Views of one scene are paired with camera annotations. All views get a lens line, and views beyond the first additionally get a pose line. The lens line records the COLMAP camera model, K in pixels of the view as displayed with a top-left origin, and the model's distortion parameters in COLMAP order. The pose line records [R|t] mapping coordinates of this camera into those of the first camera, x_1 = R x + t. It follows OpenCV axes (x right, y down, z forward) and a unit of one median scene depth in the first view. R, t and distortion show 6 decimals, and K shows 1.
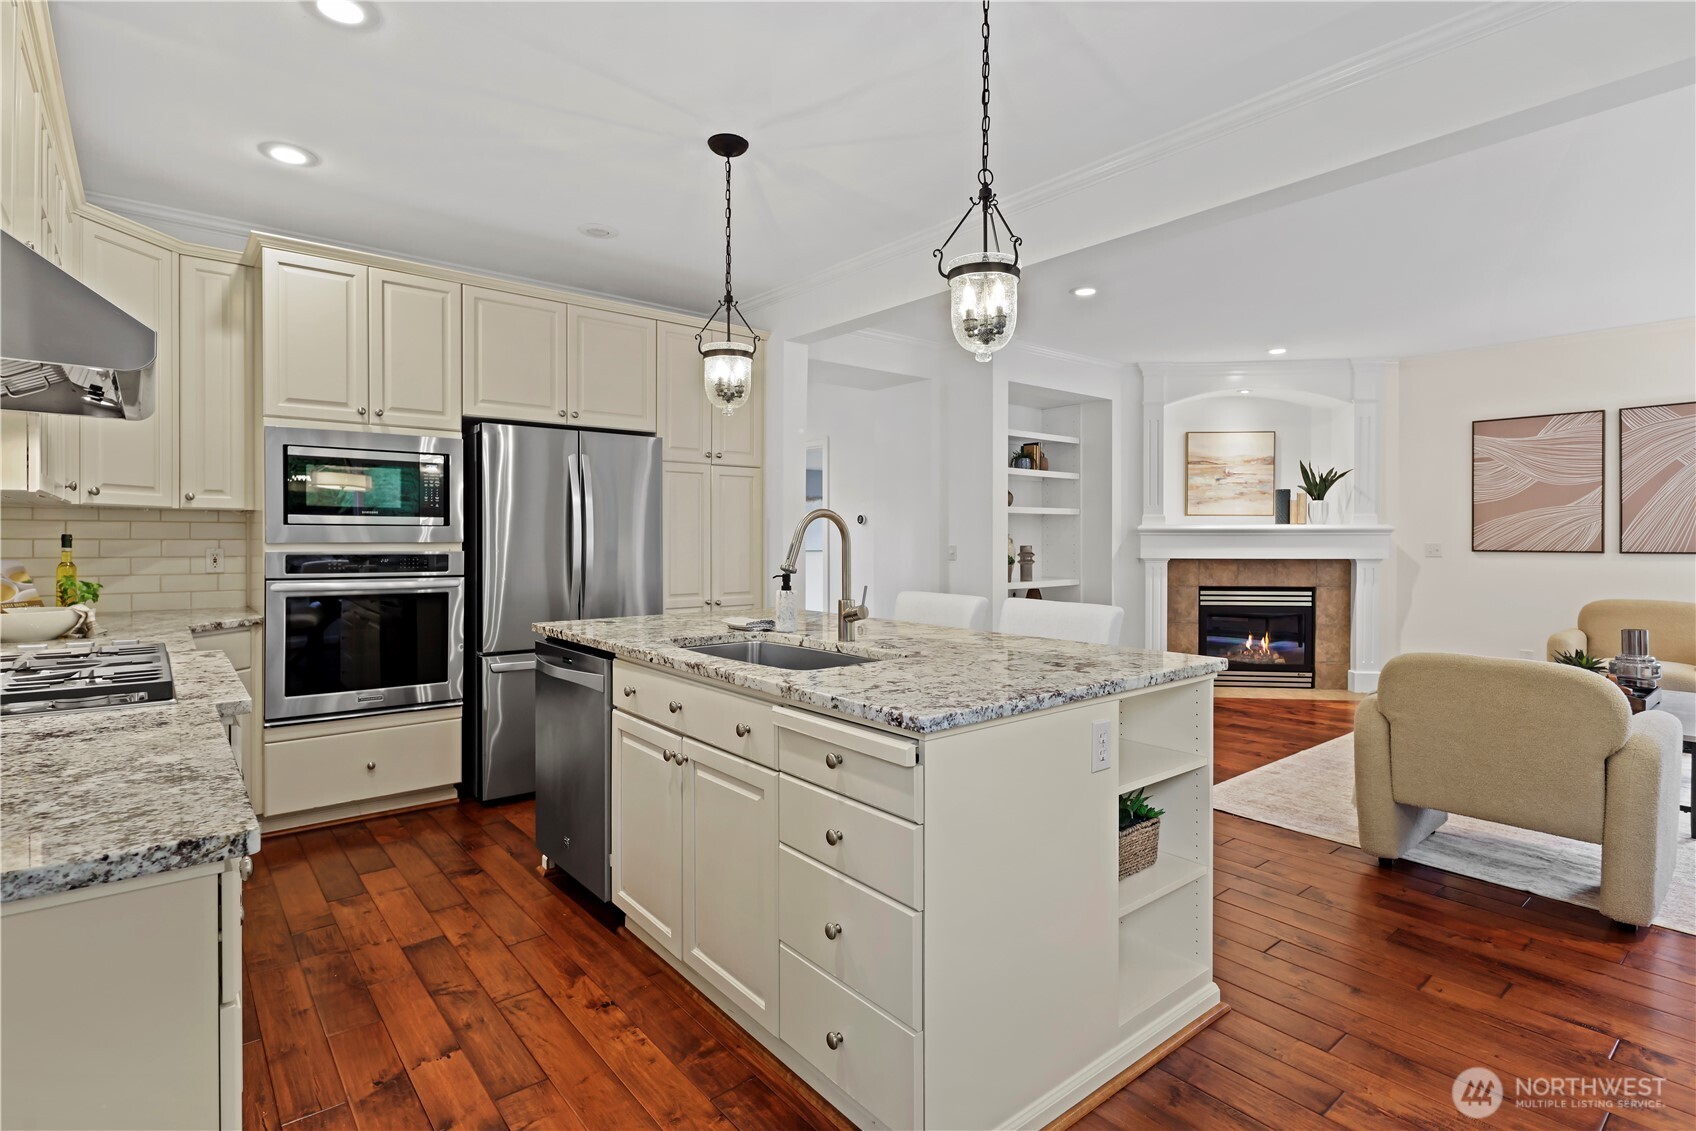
lens RADIAL K [[832.5, 0, 846.0], [0, 832.5, 549.4], [0, 0, 1]] dist [0.001349, -0.001315]
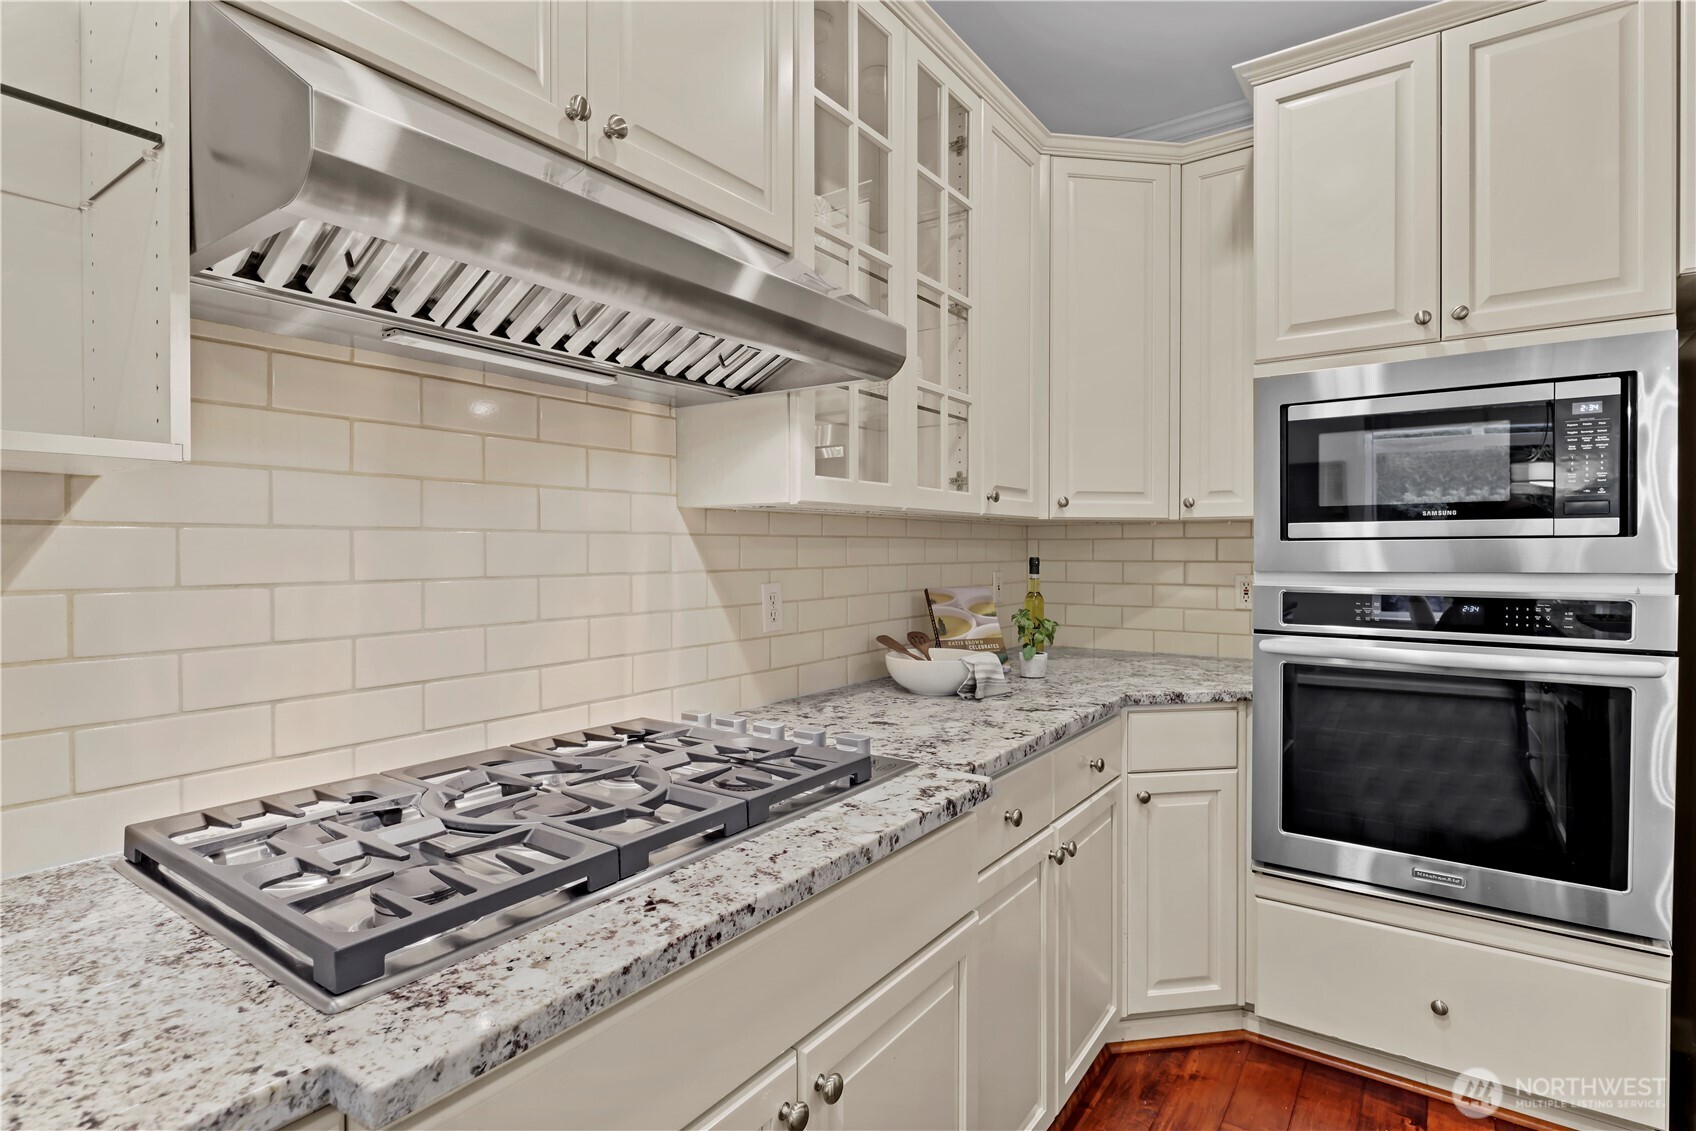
lens RADIAL K [[833.1, 0, 843.1], [0, 833.1, 557.8], [0, 0, 1]] dist [-0.000504, -0.001542]
pose [[0.248206, 0.005642, -0.968691, -0.196064], [-0.008666, 0.999956, 0.003604, -0.018395], [0.968668, 0.007500, 0.248244, 0.606352]]
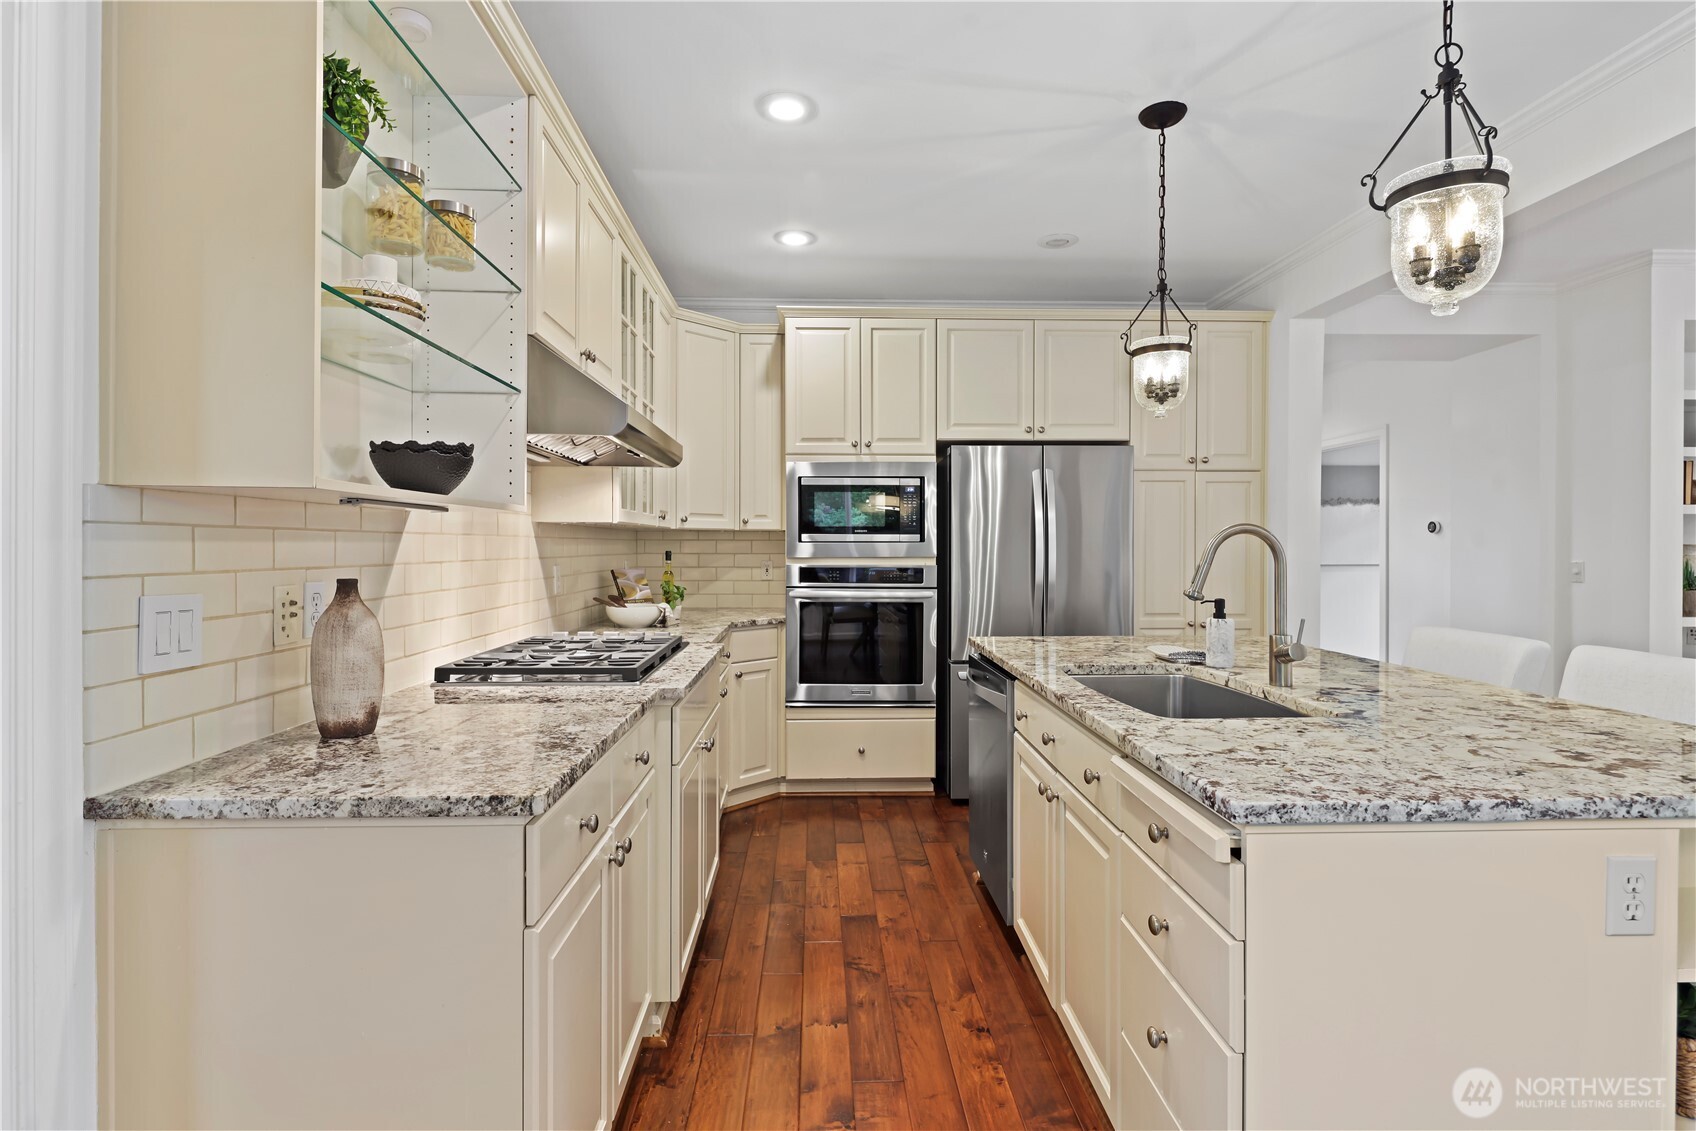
lens RADIAL K [[833.1, 0, 843.1], [0, 833.1, 557.8], [0, 0, 1]] dist [-0.000504, -0.001542]
pose [[0.789704, 0.006412, -0.613454, 0.136711], [-0.006420, 0.999977, 0.002188, -0.011147], [0.613454, 0.002210, 0.789727, 0.085374]]
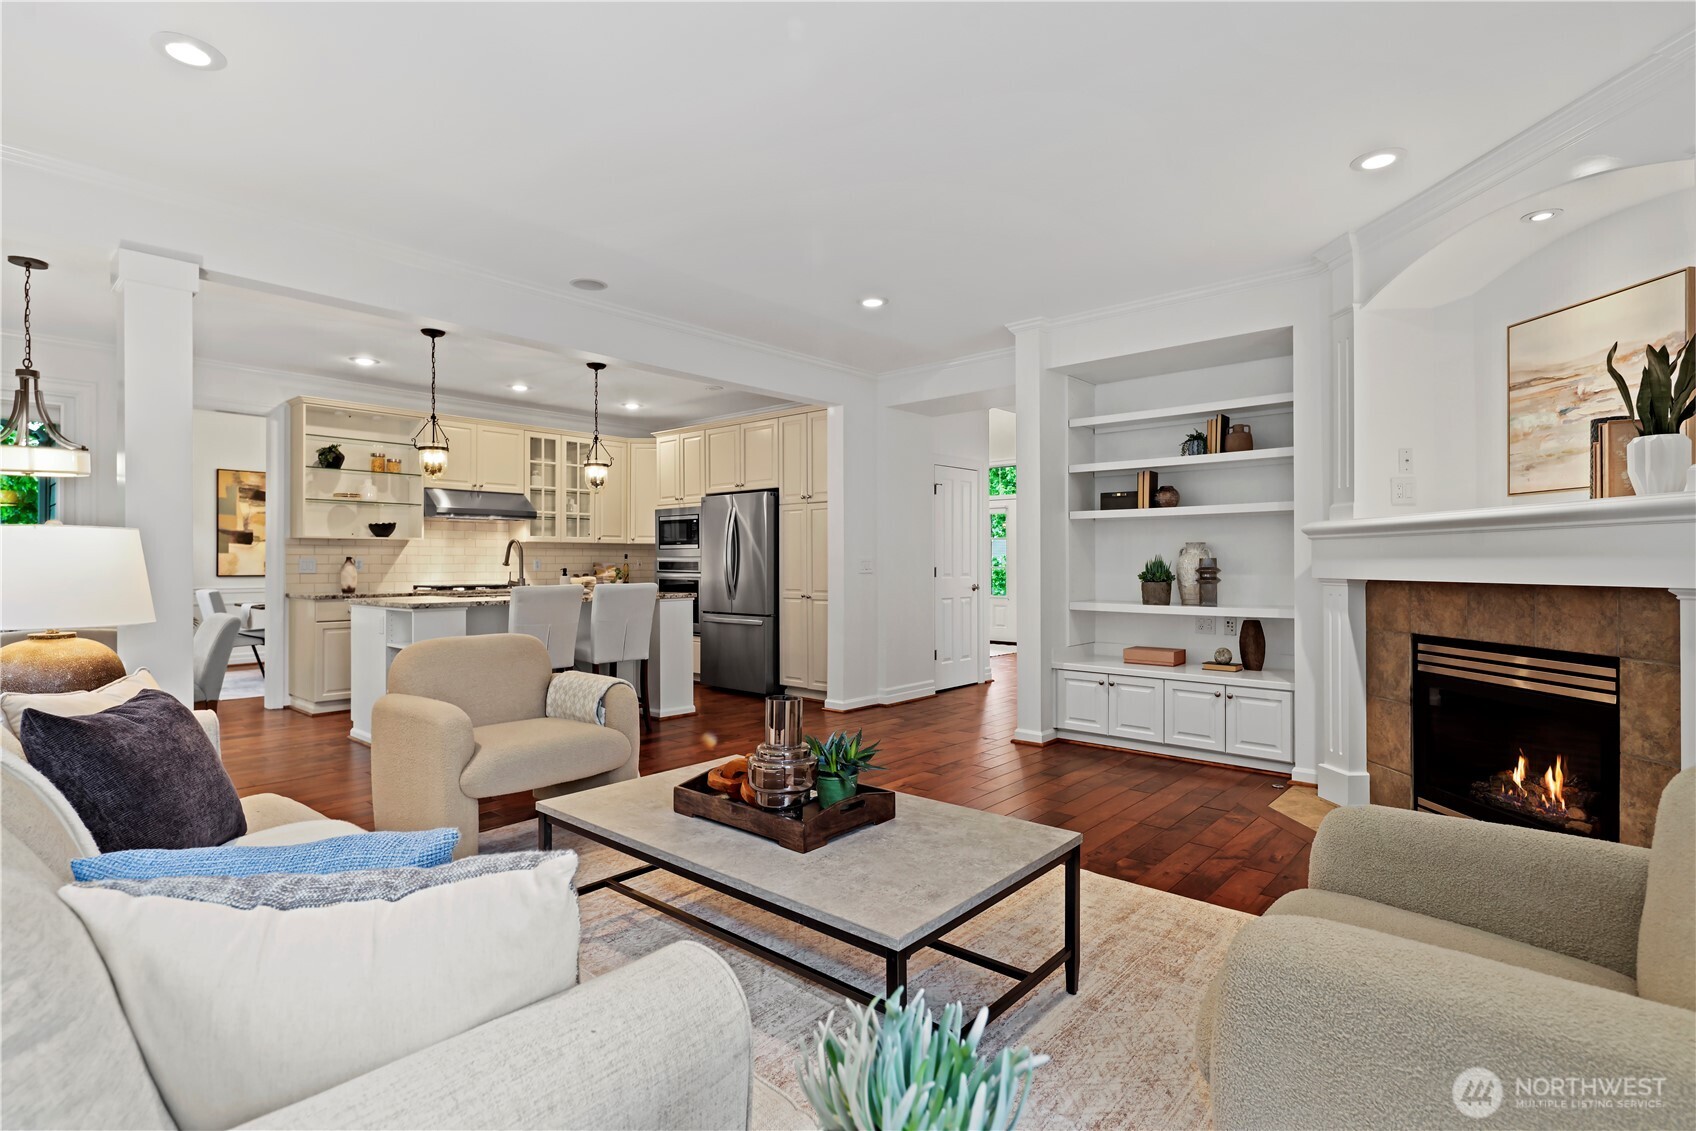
lens RADIAL K [[833.1, 0, 843.1], [0, 833.1, 557.8], [0, 0, 1]] dist [-0.000504, -0.001542]
pose [[0.153321, -0.007311, -0.988149, 1.986493], [-0.011195, 0.999896, -0.009135, 0.012325], [0.988113, 0.012463, 0.153223, 1.271095]]
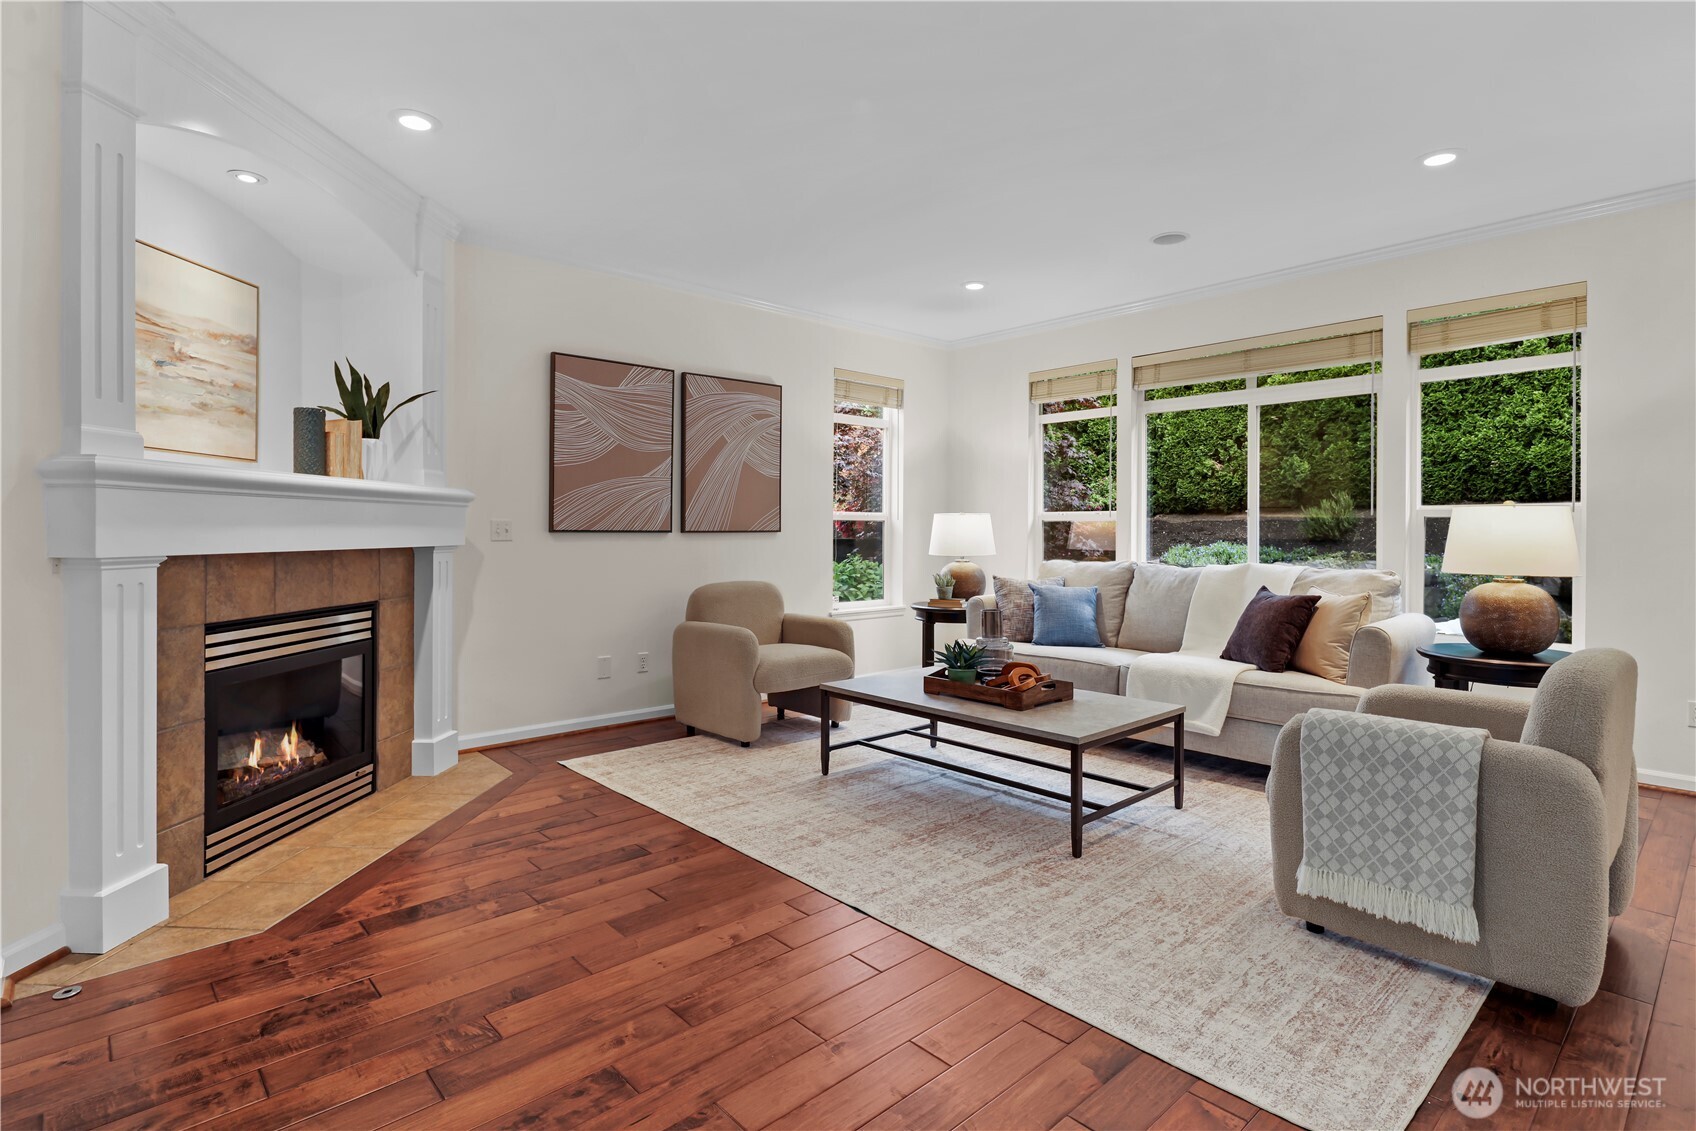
lens RADIAL K [[835.8, 0, 846.9], [0, 835.8, 531.5], [0, 0, 1]] dist [-0.000102, -0.000284]
pose [[-0.051363, -0.001477, 0.998679, 0.033201], [0.009540, 0.999953, 0.001970, 0.005807], [-0.998634, 0.009629, -0.051347, 1.607987]]
